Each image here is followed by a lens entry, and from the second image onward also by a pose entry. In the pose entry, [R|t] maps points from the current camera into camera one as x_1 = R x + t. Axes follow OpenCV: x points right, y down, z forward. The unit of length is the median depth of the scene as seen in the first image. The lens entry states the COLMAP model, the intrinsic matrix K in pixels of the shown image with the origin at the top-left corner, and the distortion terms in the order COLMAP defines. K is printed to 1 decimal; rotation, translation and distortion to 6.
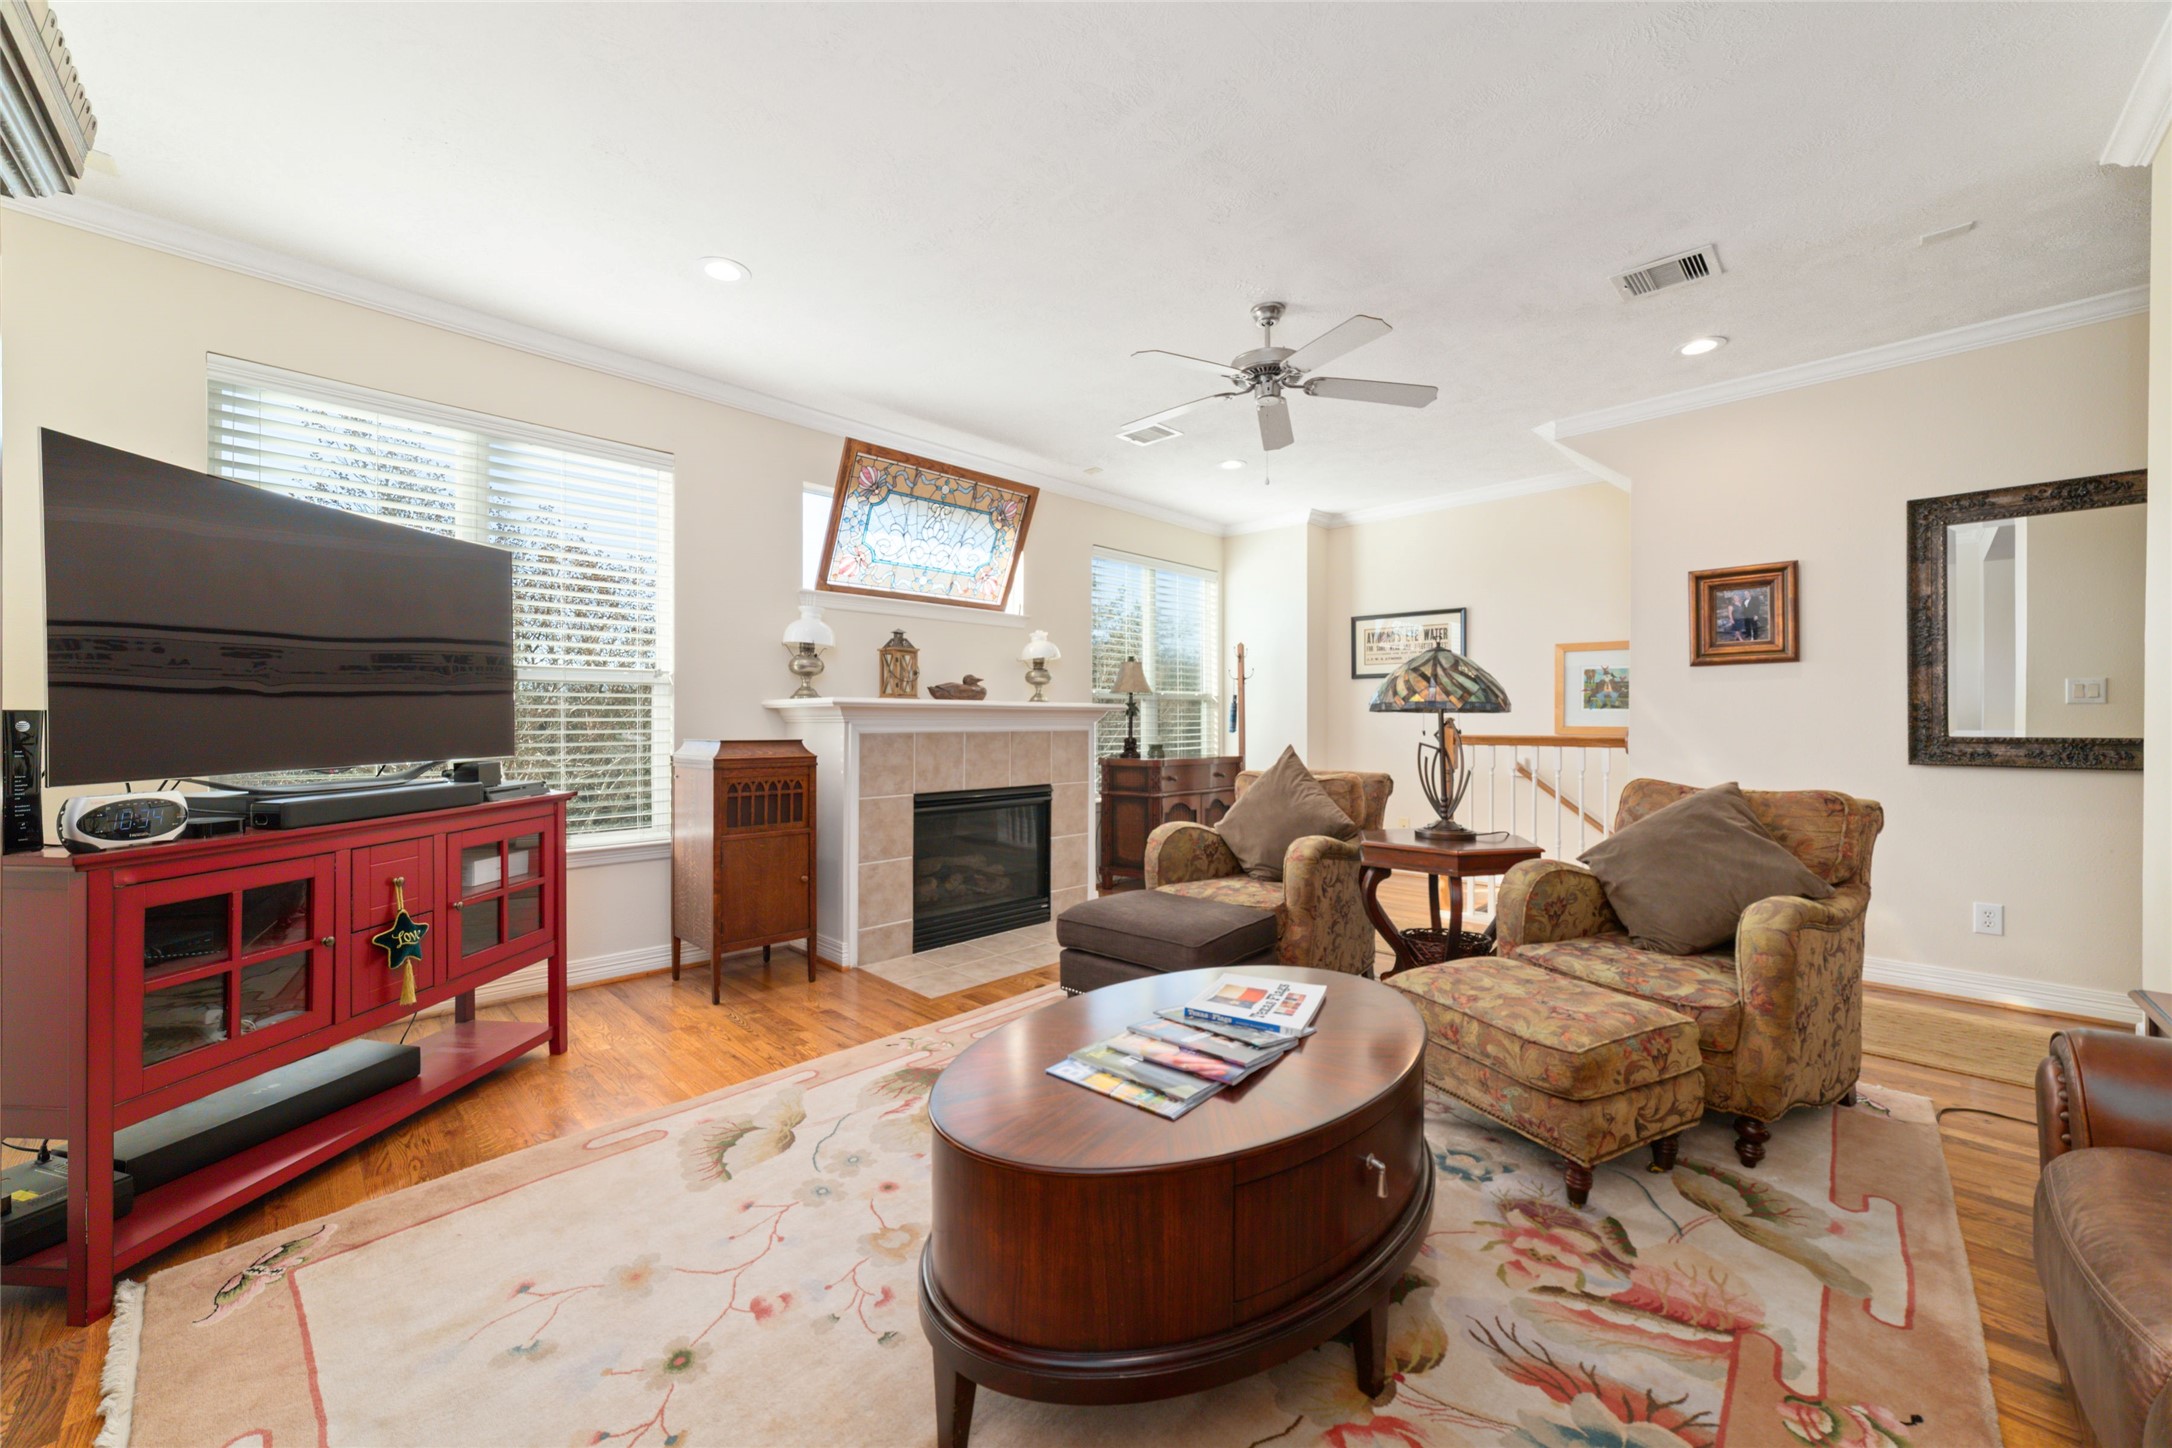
lens RADIAL K [[829.1, 0, 1091.4], [0, 829.1, 722.7], [0, 0, 1]] dist [-0.012195, 0.000225]
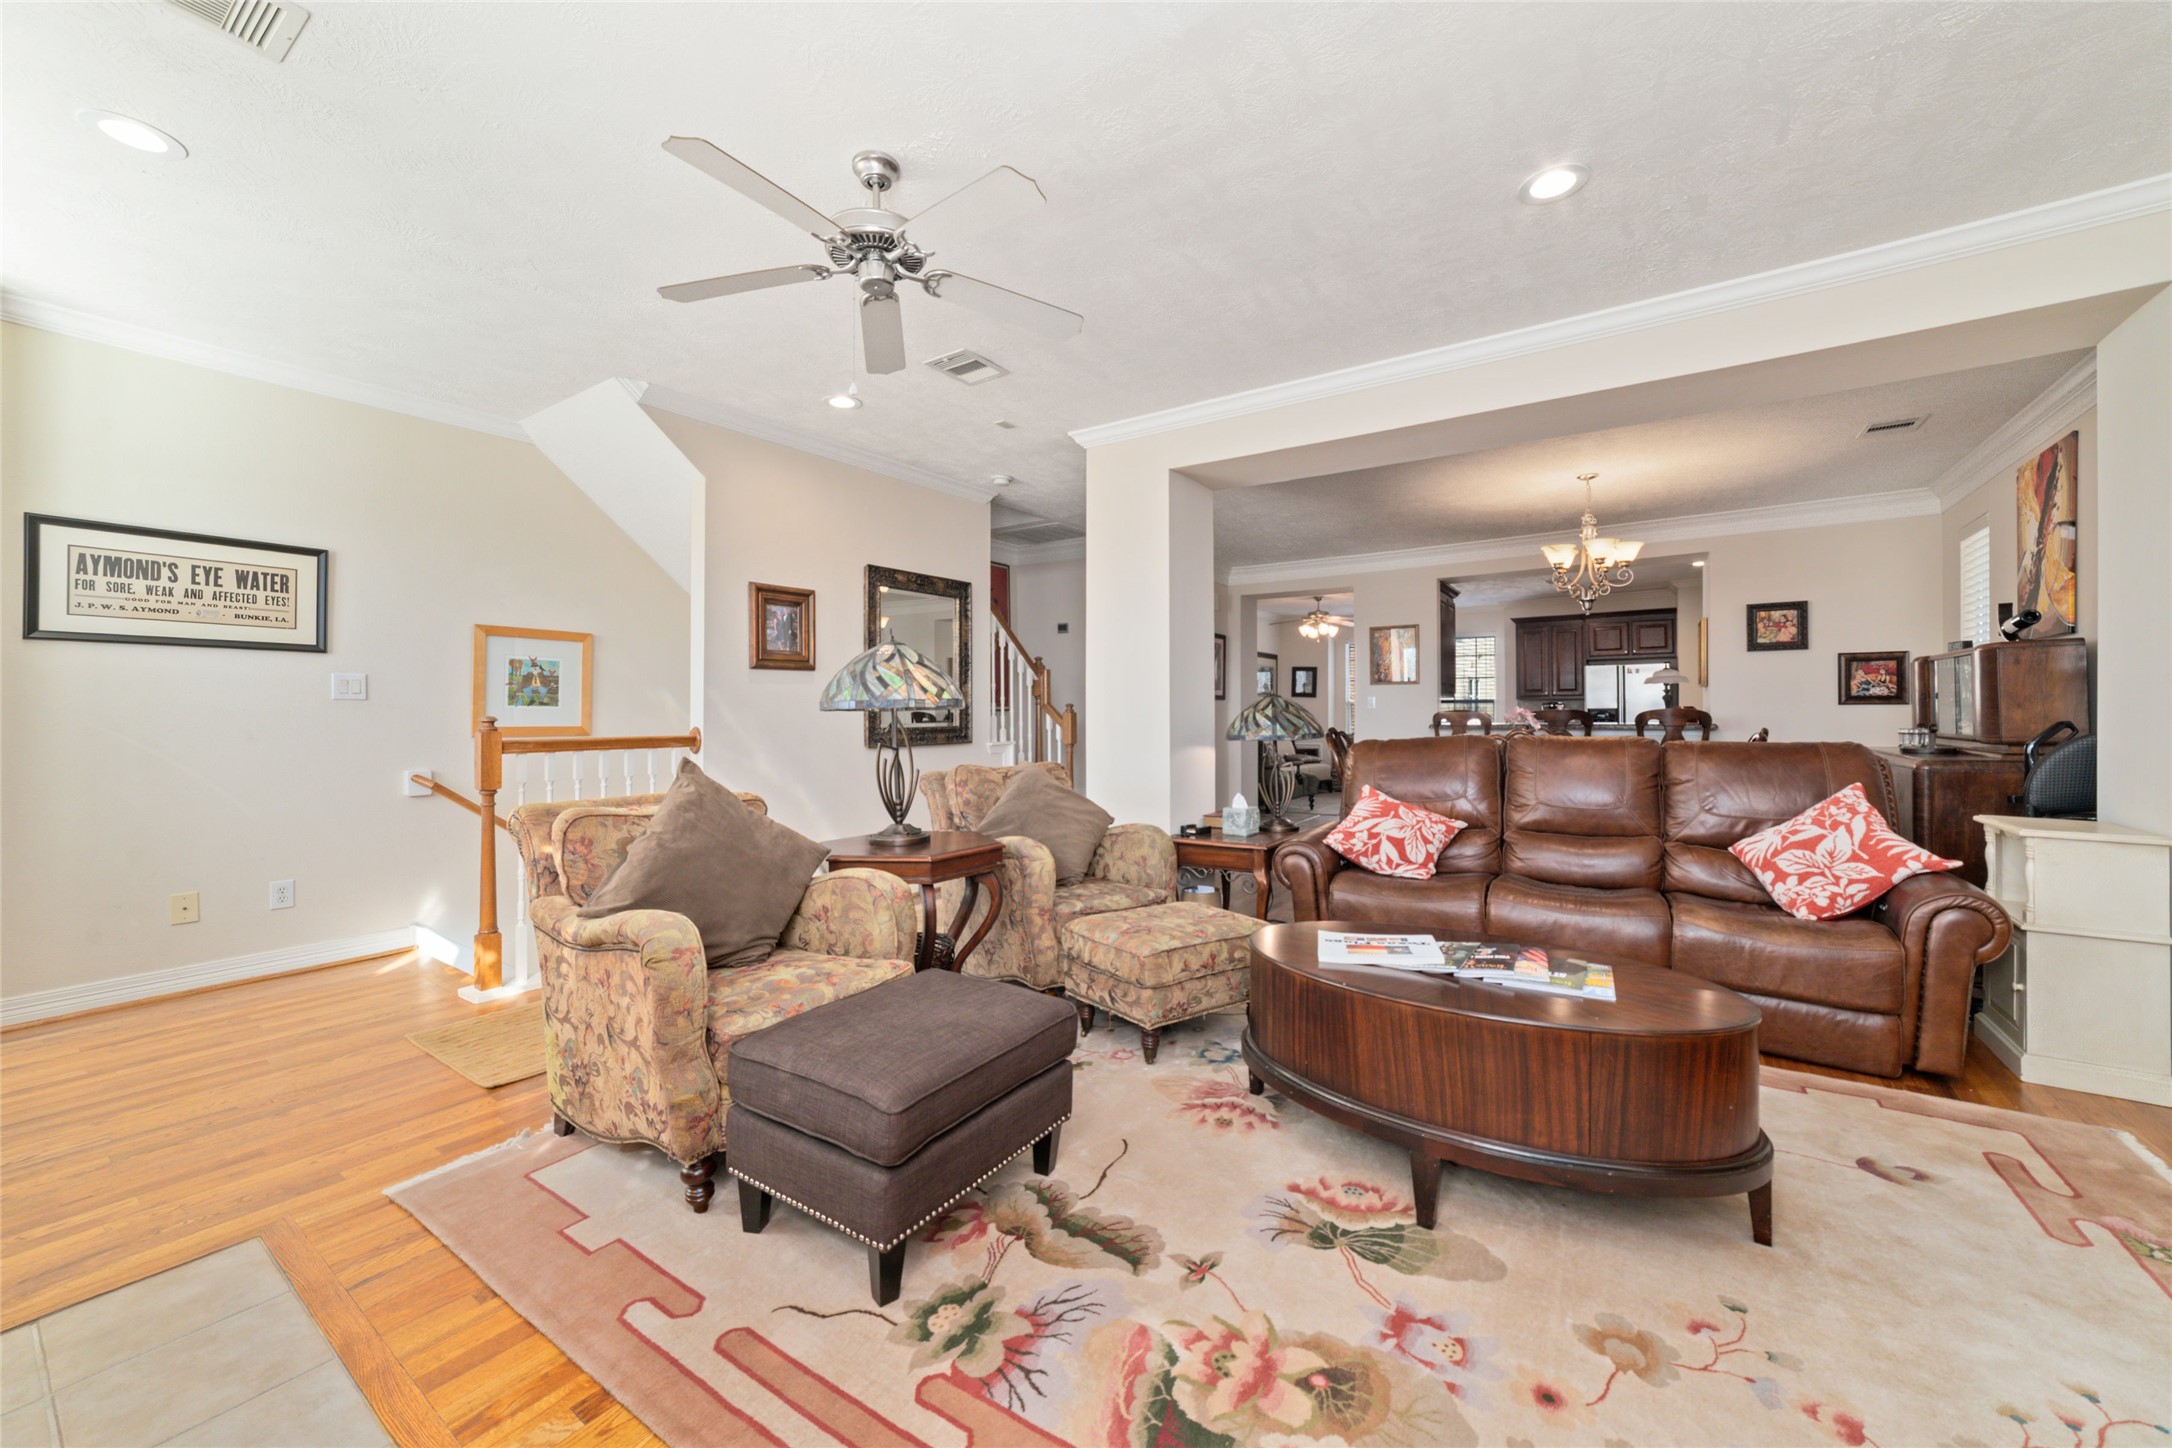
lens RADIAL K [[829.1, 0, 1091.4], [0, 829.1, 722.7], [0, 0, 1]] dist [-0.012195, 0.000225]
pose [[-0.163051, -0.007609, 0.986588, -0.435002], [0.006449, 0.999941, 0.008778, -0.004410], [-0.986597, 0.007794, -0.162992, 0.755748]]
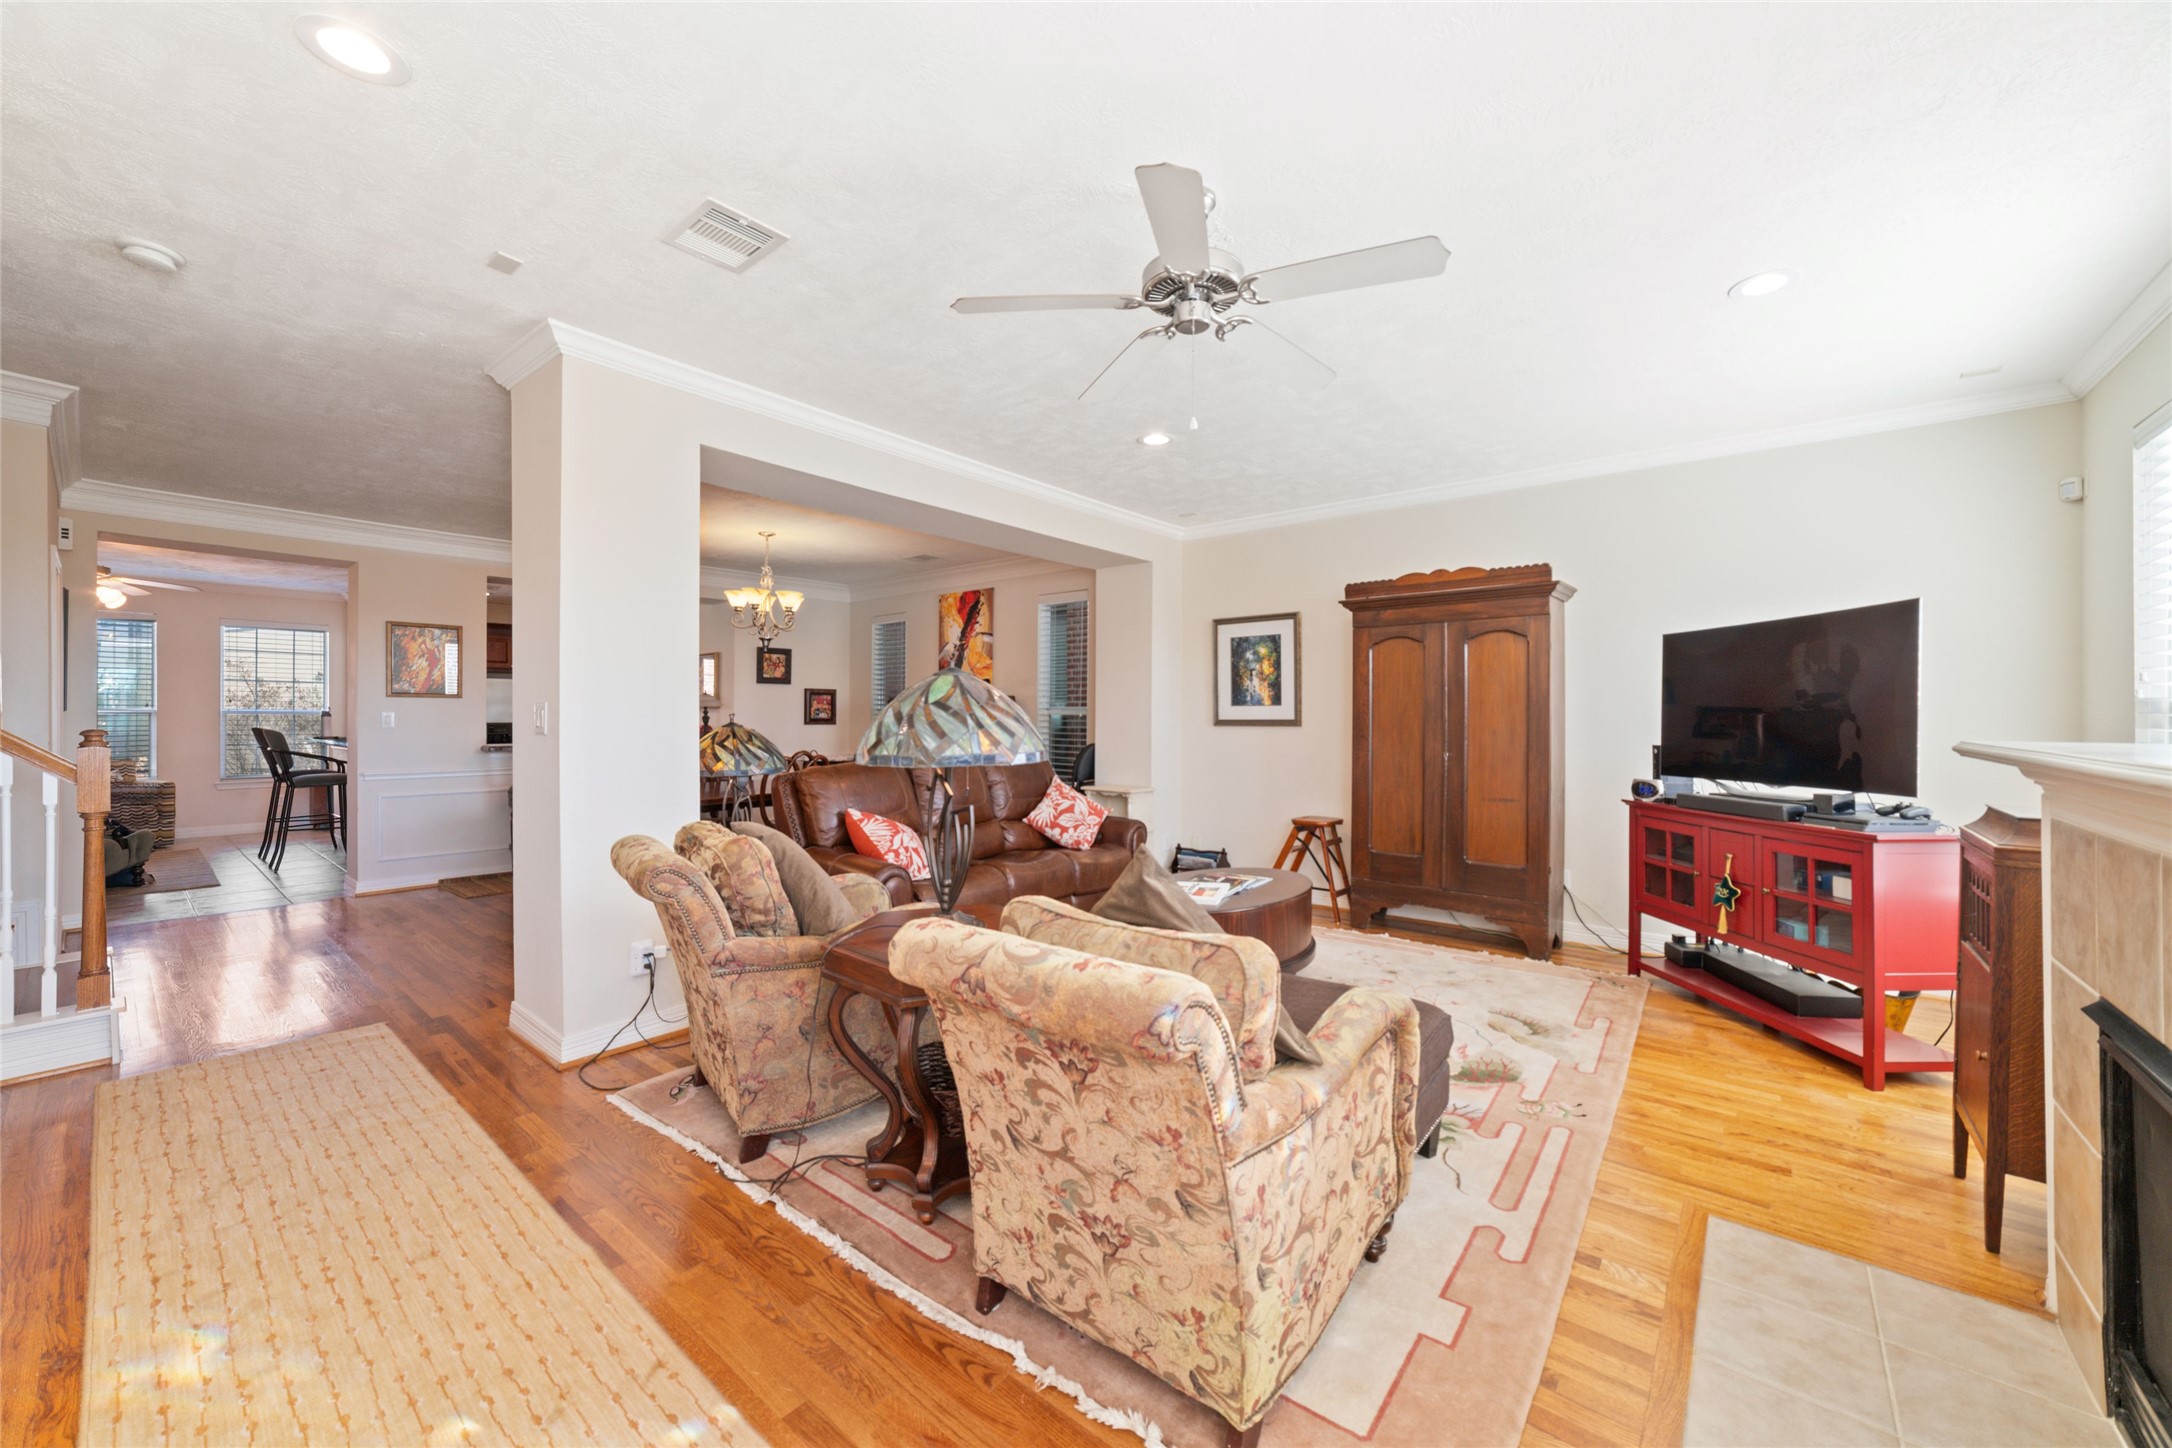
lens RADIAL K [[829.1, 0, 1091.4], [0, 829.1, 722.7], [0, 0, 1]] dist [-0.012195, 0.000225]
pose [[-0.995810, -0.000098, -0.091450, 0.295661], [-0.001035, 0.999948, 0.010188, -0.043810], [0.091444, 0.010240, -0.995758, 1.383889]]
